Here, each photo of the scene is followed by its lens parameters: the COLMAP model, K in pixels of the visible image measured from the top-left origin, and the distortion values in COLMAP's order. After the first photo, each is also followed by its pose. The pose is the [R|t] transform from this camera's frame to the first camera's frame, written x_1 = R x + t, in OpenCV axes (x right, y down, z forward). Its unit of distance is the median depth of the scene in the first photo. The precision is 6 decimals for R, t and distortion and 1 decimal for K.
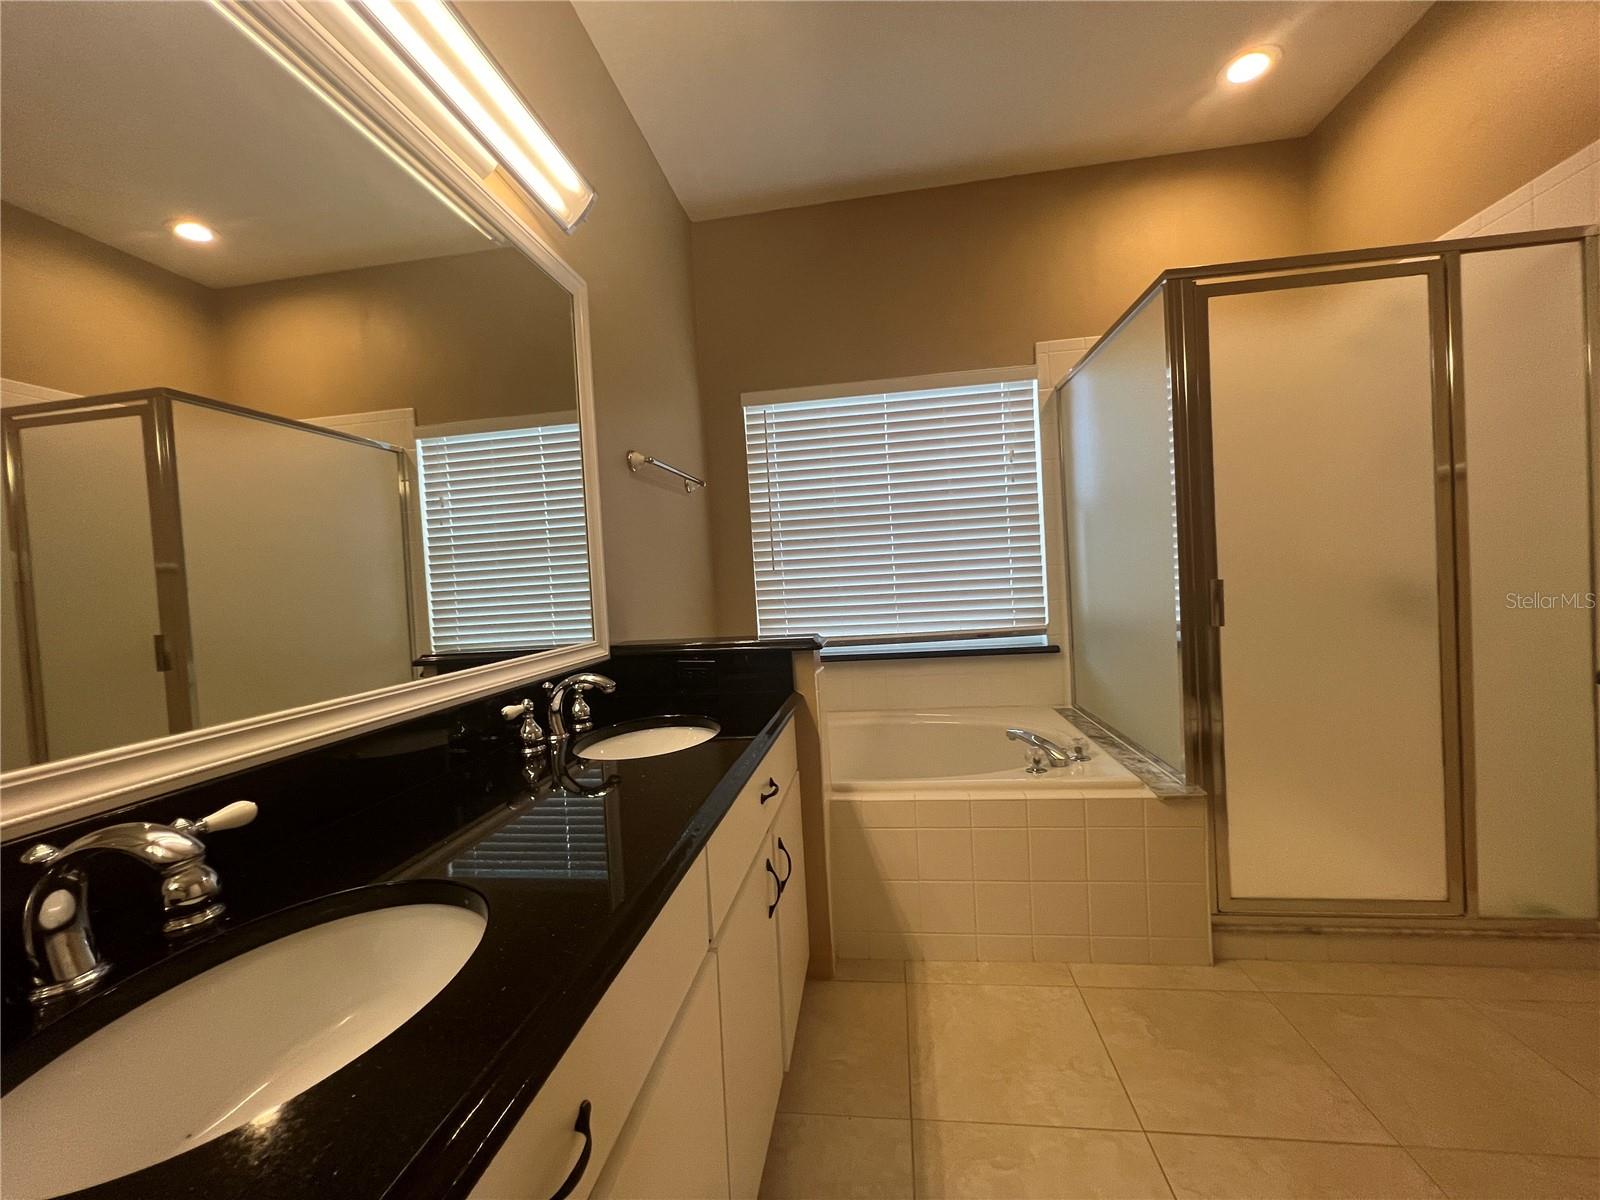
lens RADIAL K [[633.7, 0, 802.8], [0, 633.7, 601.5], [0, 0, 1]] dist [-0.001992, 0.000379]
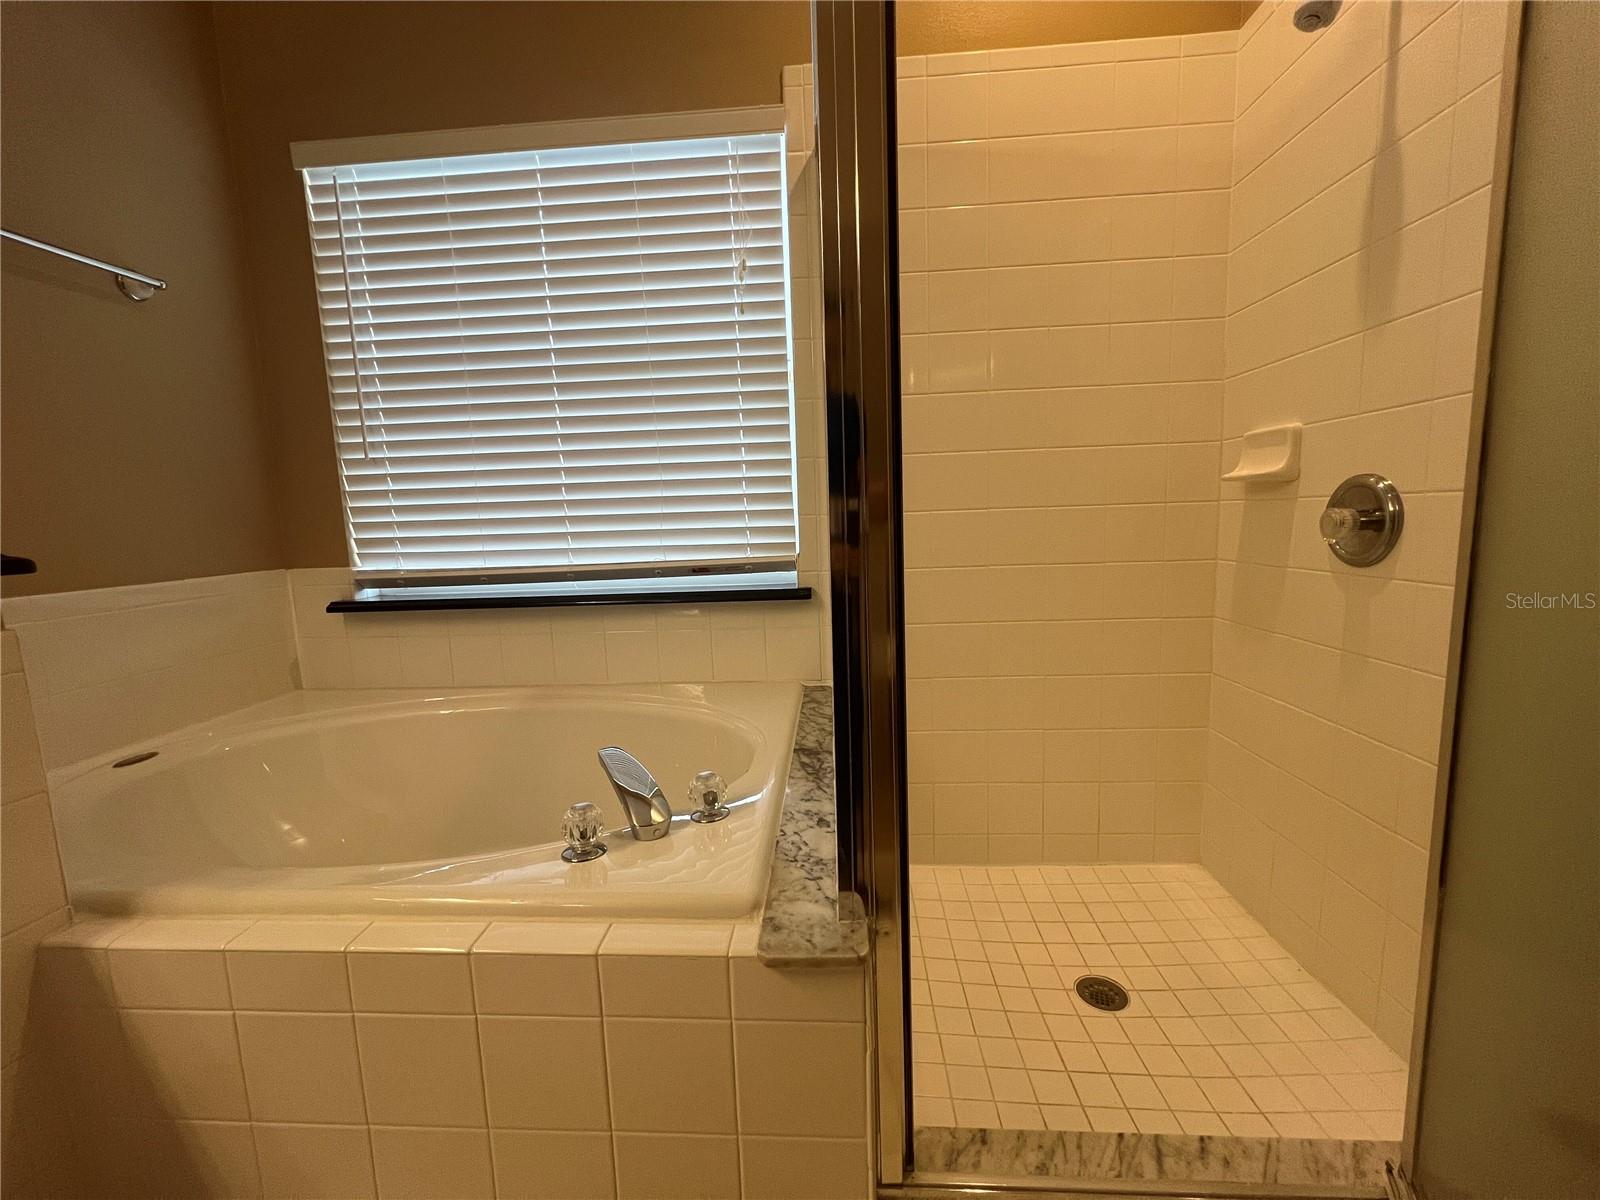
lens RADIAL K [[647.9, 0, 791.6], [0, 647.9, 597.5], [0, 0, 1]] dist [0.004280, 0.000690]
pose [[0.996895, 0.012250, 0.077785, 0.327818], [-0.019540, 0.995413, 0.093655, 0.018996], [-0.076281, -0.094884, 0.992561, 0.356424]]
